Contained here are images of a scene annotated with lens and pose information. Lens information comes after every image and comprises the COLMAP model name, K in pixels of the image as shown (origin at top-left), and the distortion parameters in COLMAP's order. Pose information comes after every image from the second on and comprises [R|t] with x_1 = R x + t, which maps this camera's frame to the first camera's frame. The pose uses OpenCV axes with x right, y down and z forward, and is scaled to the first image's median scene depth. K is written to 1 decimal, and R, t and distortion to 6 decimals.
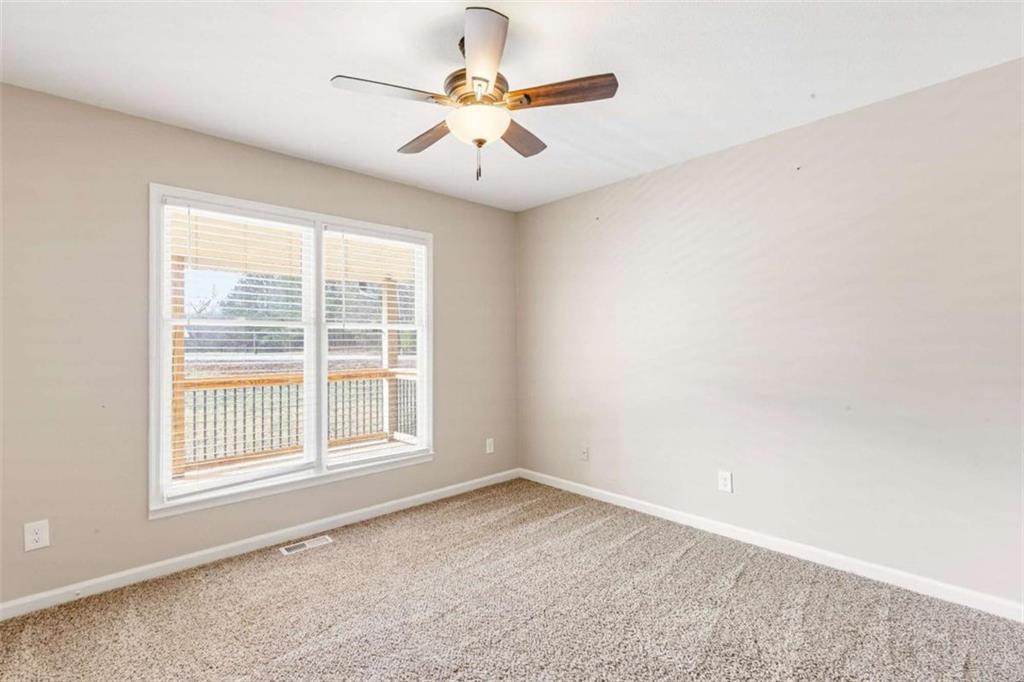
lens RADIAL K [[480.1, 0, 509.8], [0, 480.1, 342.8], [0, 0, 1]] dist [0.000389, -0.000145]
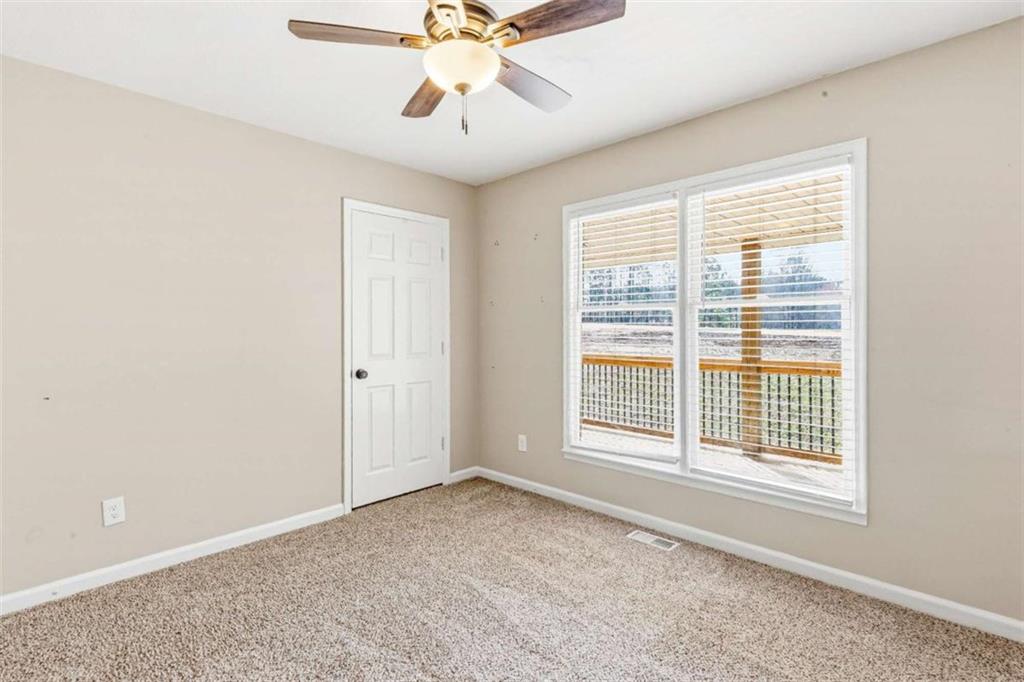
lens RADIAL K [[480.1, 0, 510.3], [0, 480.1, 333.7], [0, 0, 1]] dist [0.000389, -0.000145]
pose [[0.059209, 0.011734, -0.998177, 0.495417], [-0.002115, 0.999930, 0.011629, 0.005570], [0.998243, 0.001422, 0.059230, 0.662484]]
